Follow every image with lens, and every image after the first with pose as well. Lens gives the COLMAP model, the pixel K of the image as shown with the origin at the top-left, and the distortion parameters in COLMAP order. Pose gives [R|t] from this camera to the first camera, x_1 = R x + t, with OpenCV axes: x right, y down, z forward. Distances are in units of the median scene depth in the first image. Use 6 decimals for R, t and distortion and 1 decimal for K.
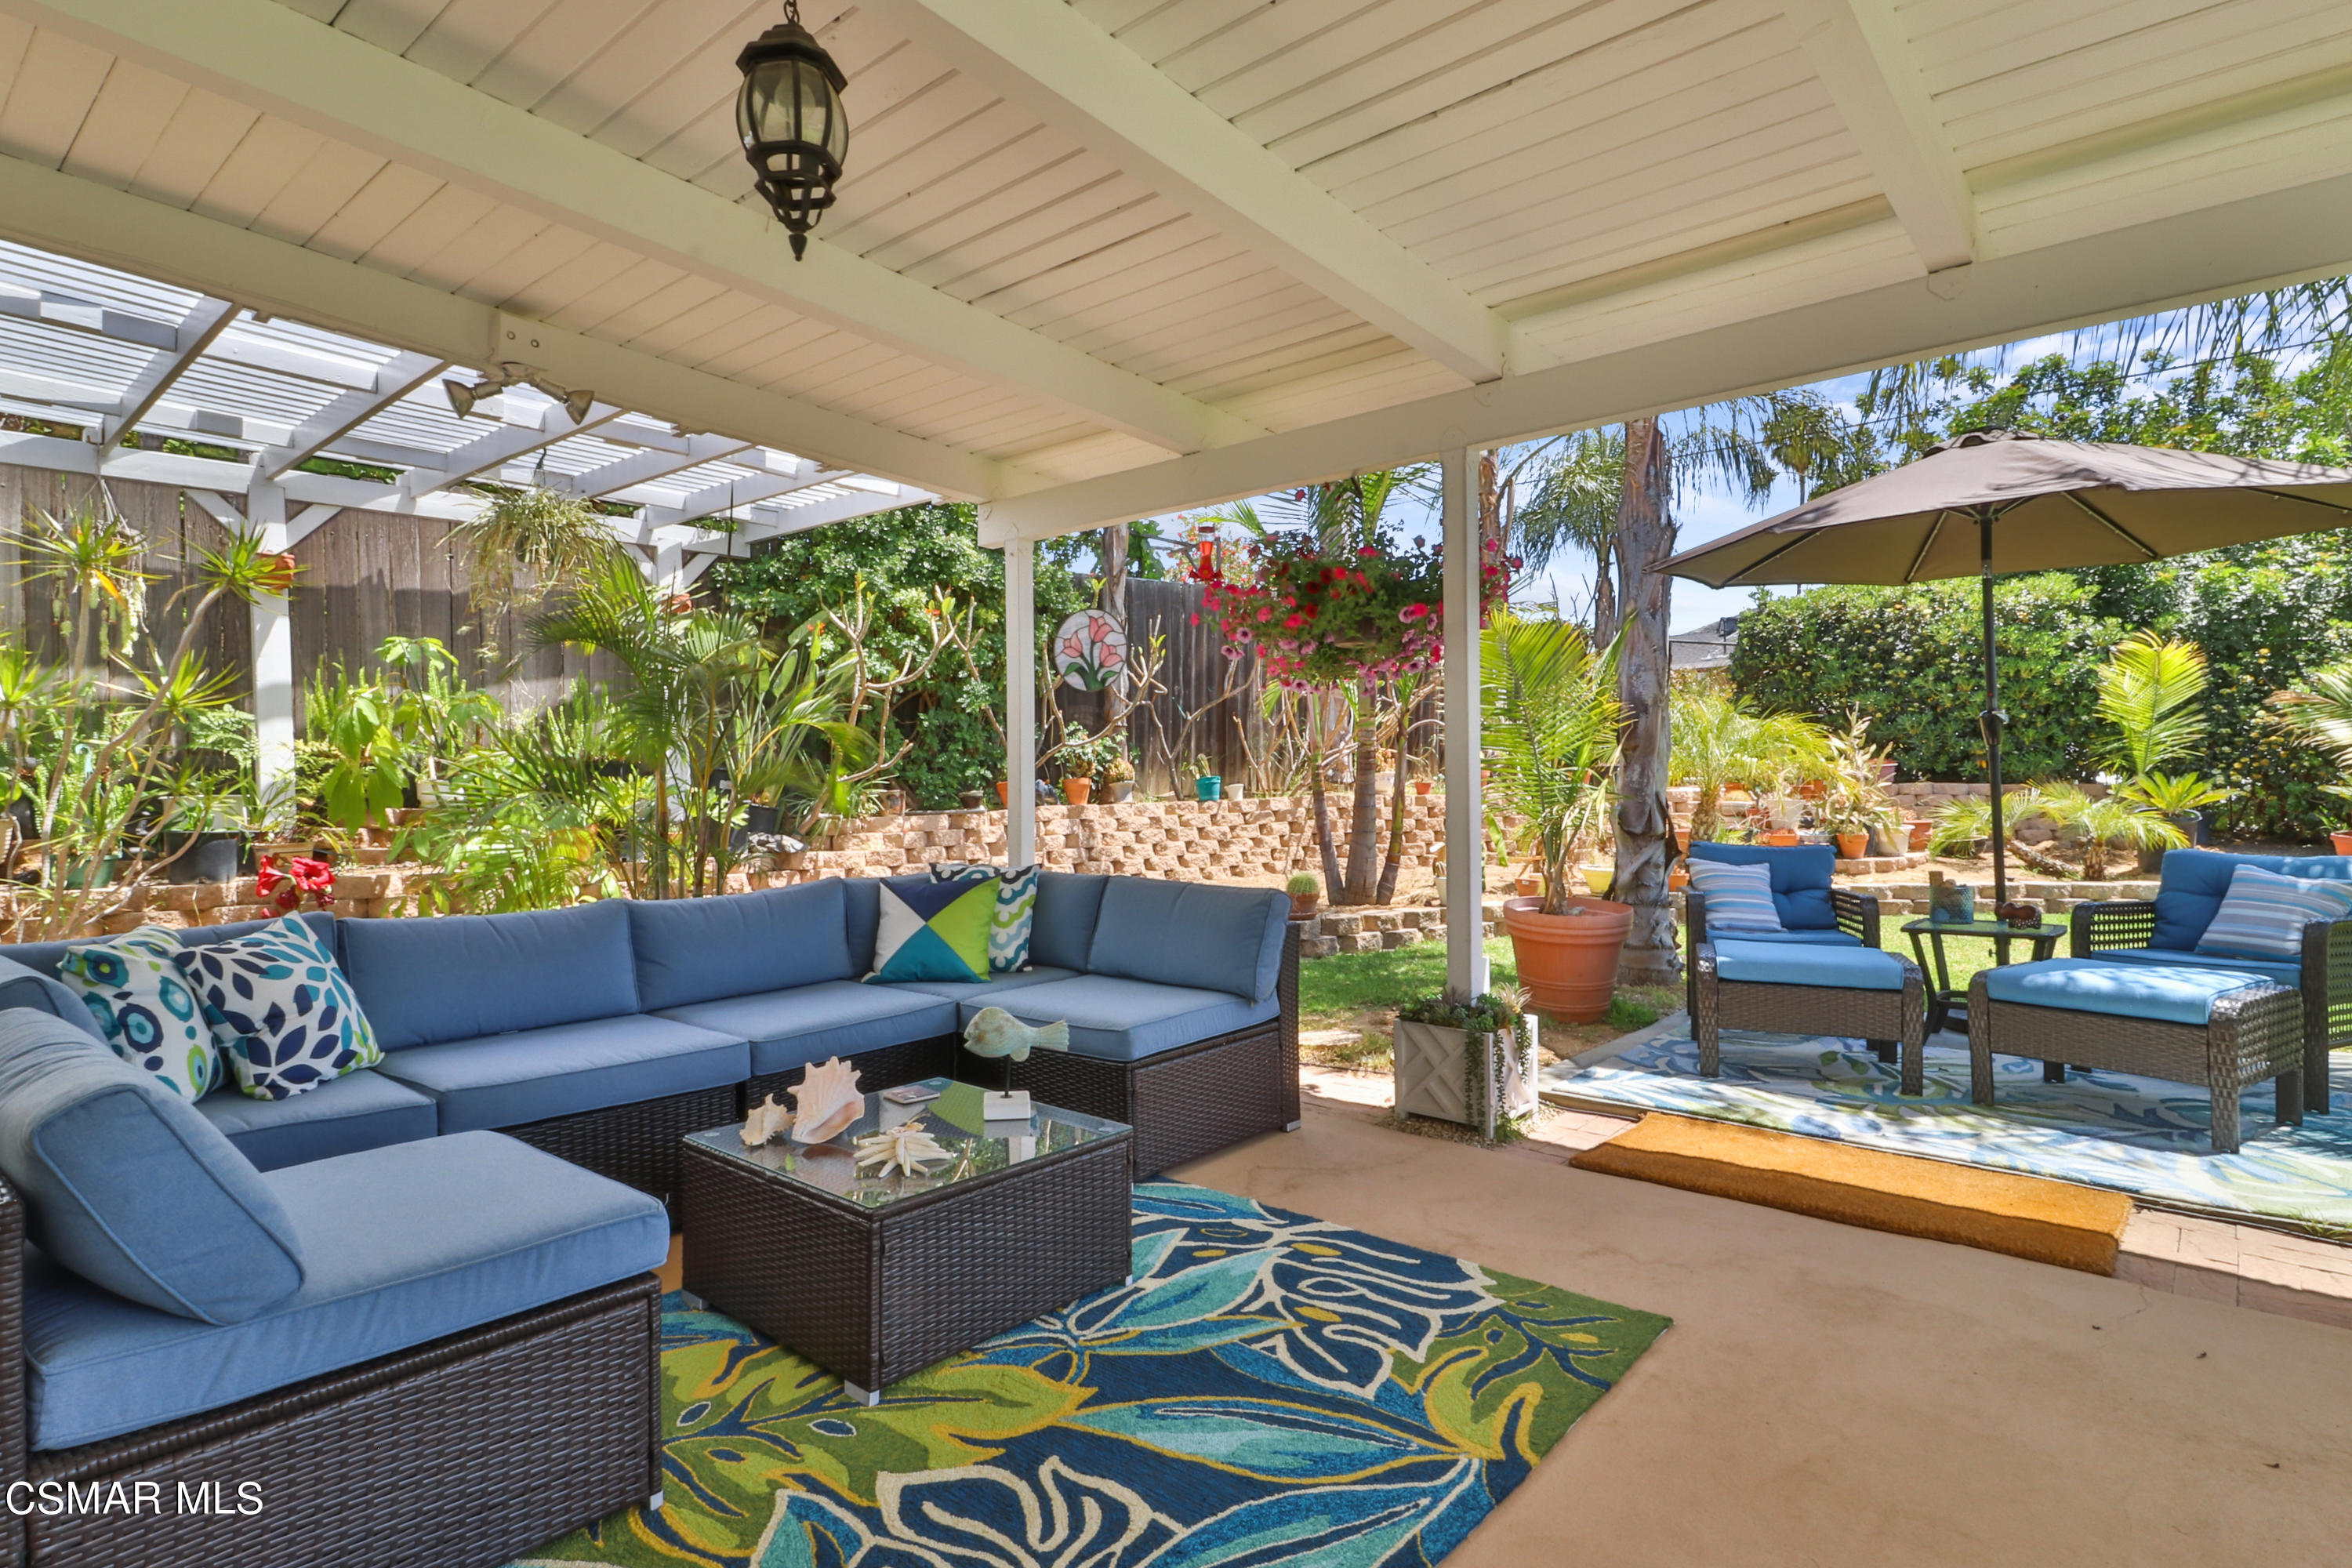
lens RADIAL K [[1181.6, 0, 1147.4], [0, 1181.6, 765.0], [0, 0, 1]] dist [0.009542, -0.005794]
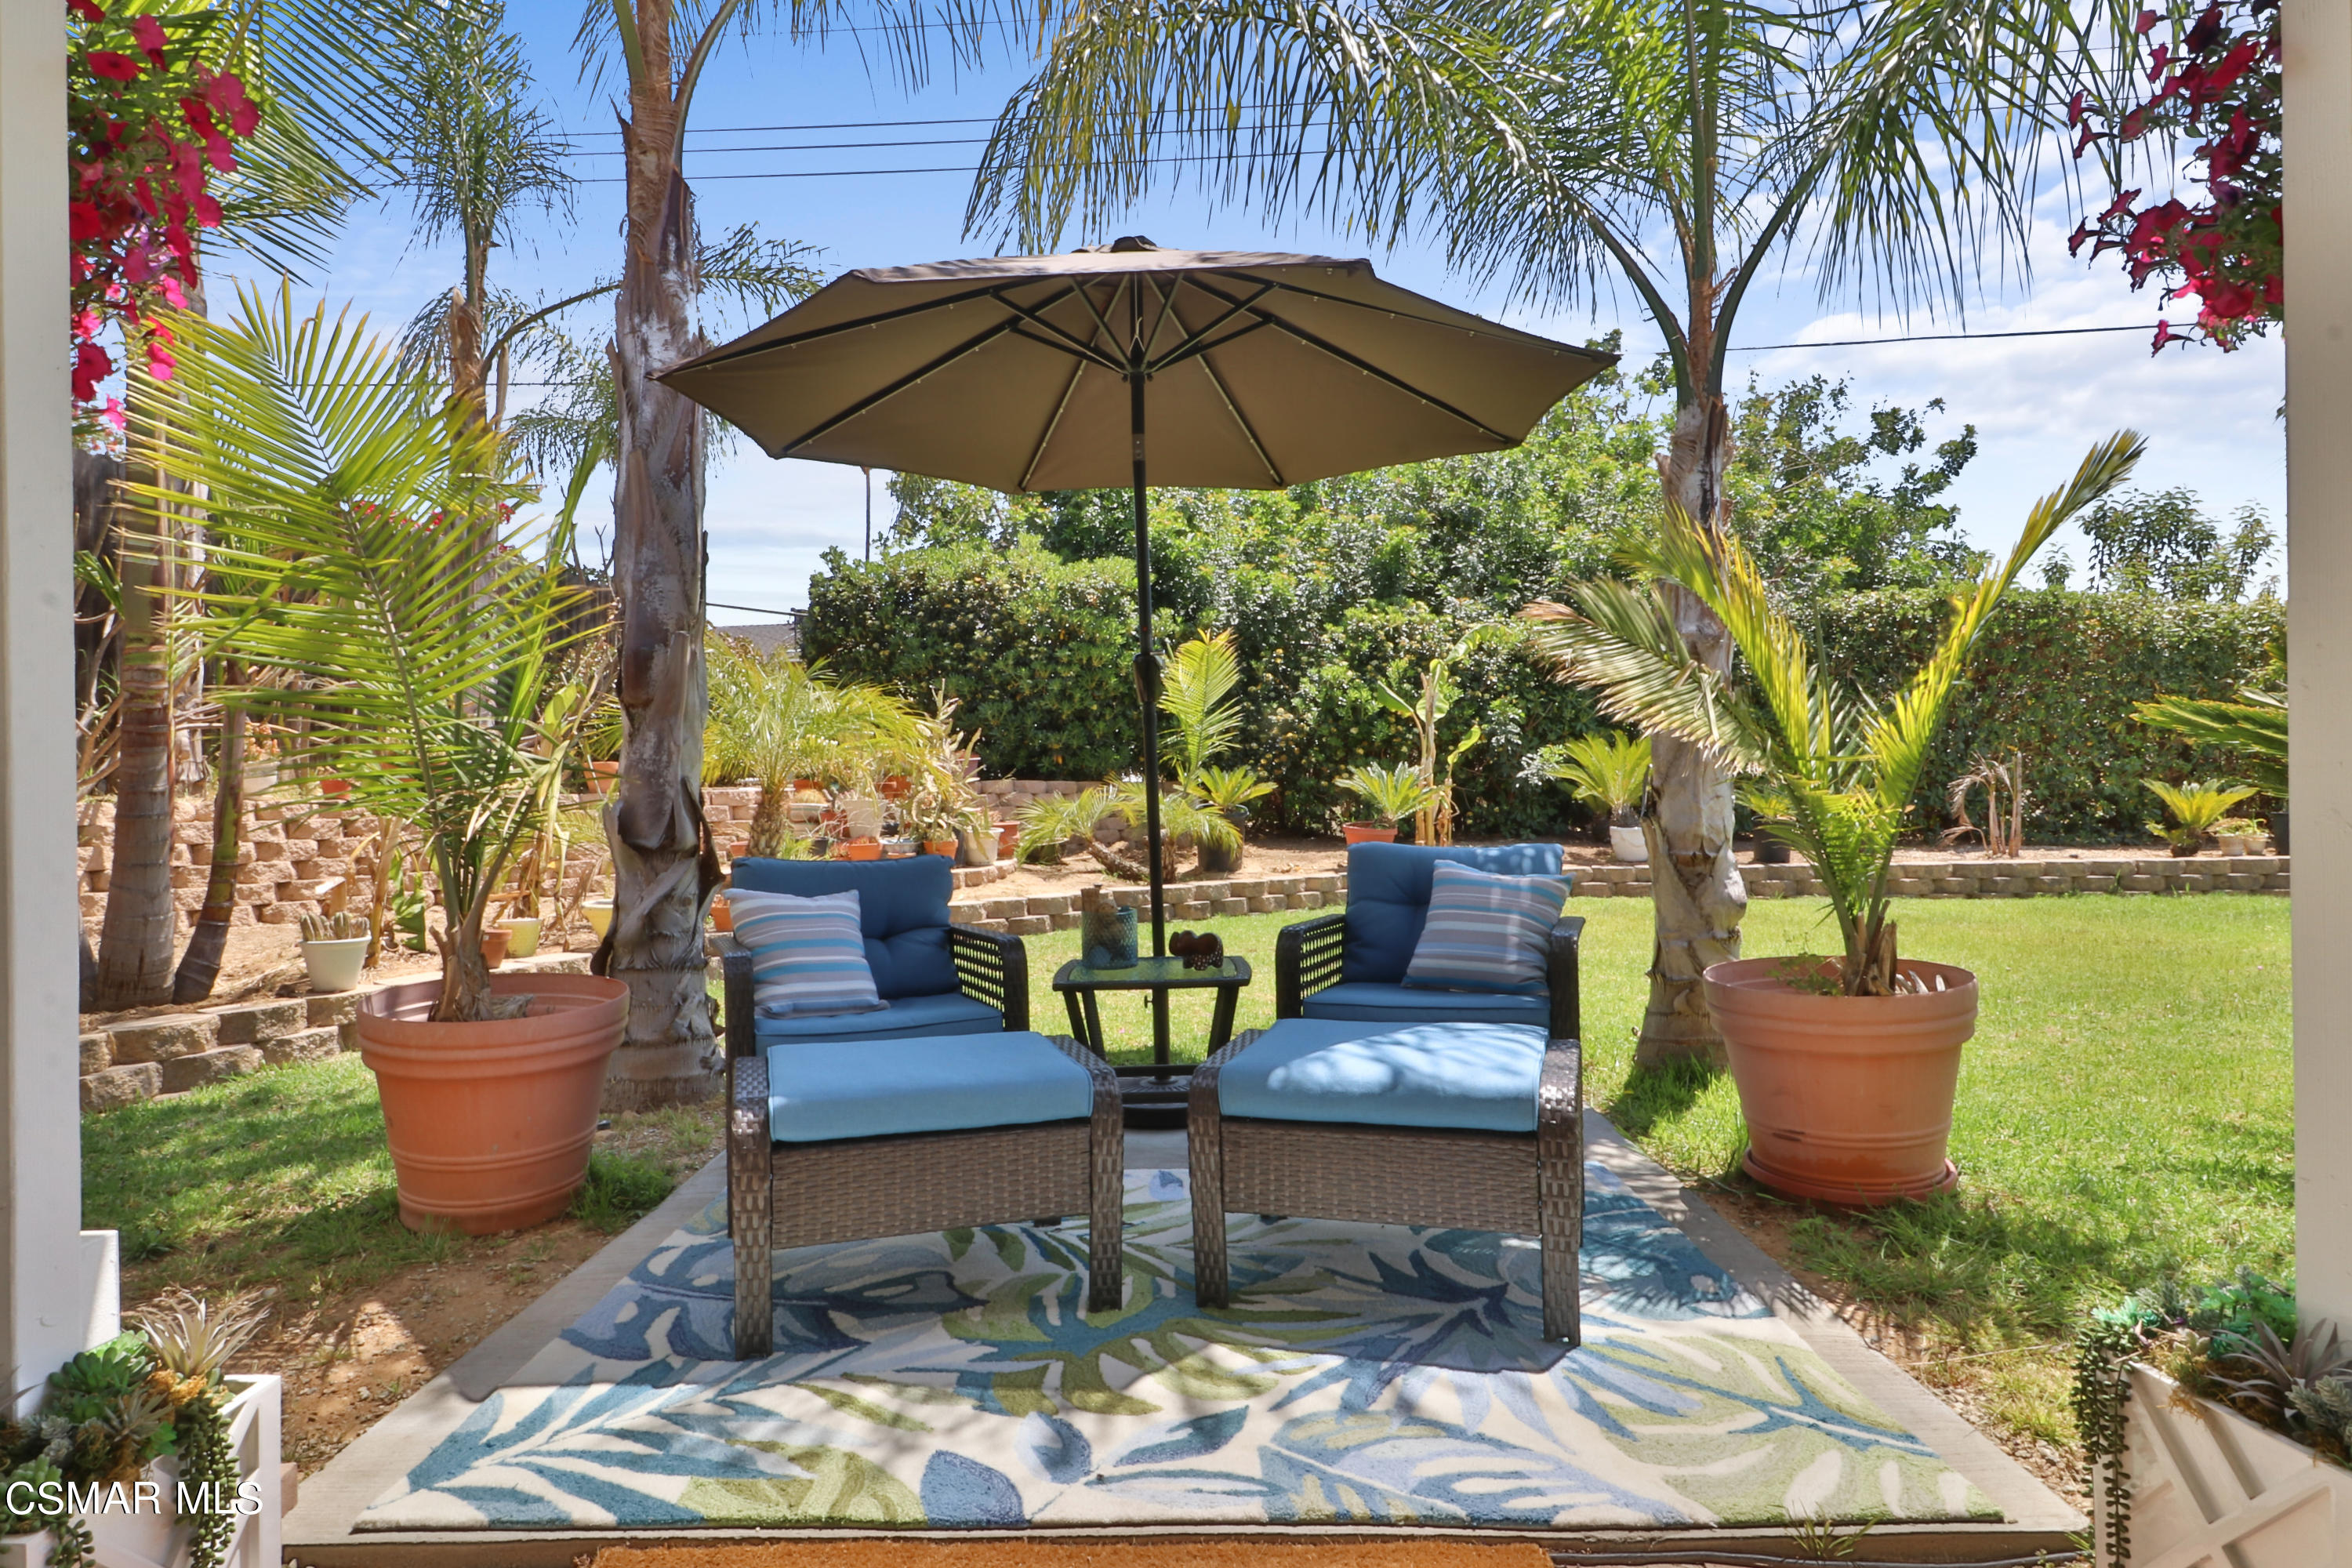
lens RADIAL K [[1374.5, 0, 1172.3], [0, 1374.5, 798.0], [0, 0, 1]] dist [0.014149, 0.001069]
pose [[0.751381, -0.011132, 0.659775, 0.094168], [-0.000831, 0.999841, 0.017816, 0.012171], [-0.659868, -0.013935, 0.751252, 0.188788]]
